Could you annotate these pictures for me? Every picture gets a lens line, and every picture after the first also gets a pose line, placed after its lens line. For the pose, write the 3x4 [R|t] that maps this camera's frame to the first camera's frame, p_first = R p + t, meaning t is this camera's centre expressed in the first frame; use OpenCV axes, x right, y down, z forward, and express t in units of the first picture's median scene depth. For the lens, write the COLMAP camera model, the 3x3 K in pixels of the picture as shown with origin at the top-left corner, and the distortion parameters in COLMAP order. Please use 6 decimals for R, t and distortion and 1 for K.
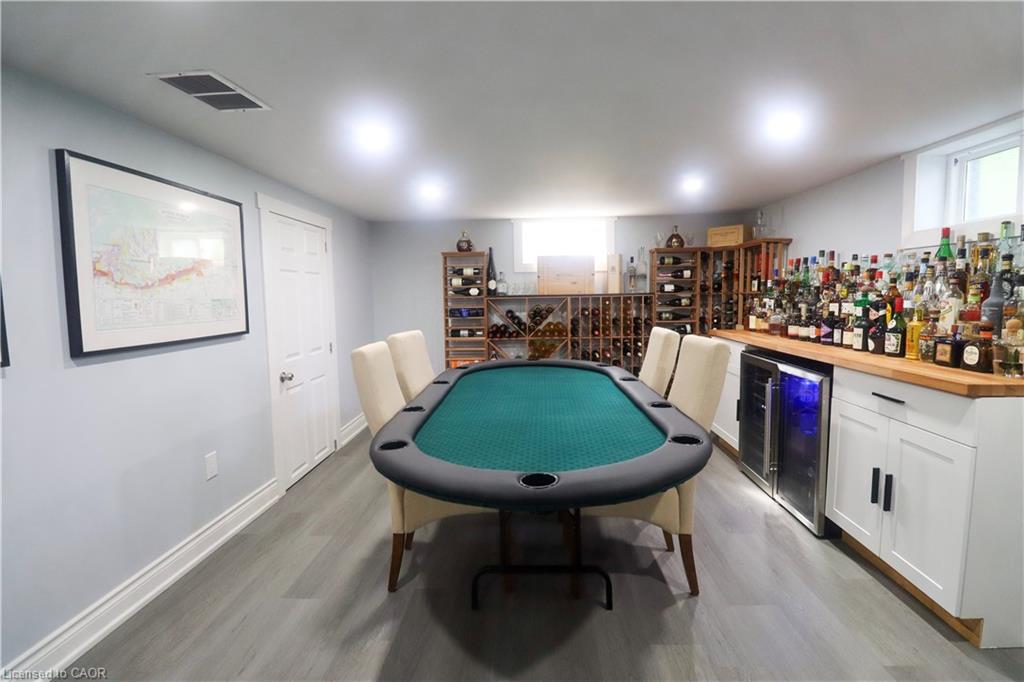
lens RADIAL K [[477.4, 0, 509.8], [0, 477.4, 337.1], [0, 0, 1]] dist [-0.013025, -0.003125]
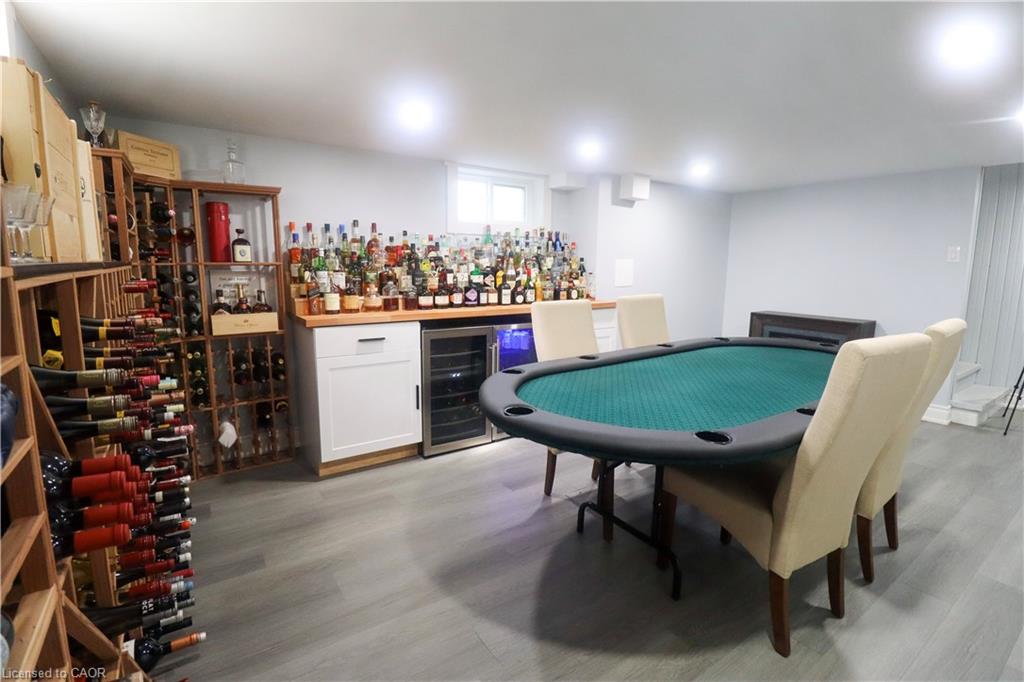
lens RADIAL K [[477.4, 0, 509.9], [0, 477.4, 336.5], [0, 0, 1]] dist [-0.013025, -0.003125]
pose [[-0.606216, -0.106758, 0.788102, -0.397585], [0.074843, 0.978894, 0.190173, -0.143398], [-0.791770, 0.174270, -0.585431, 1.734350]]
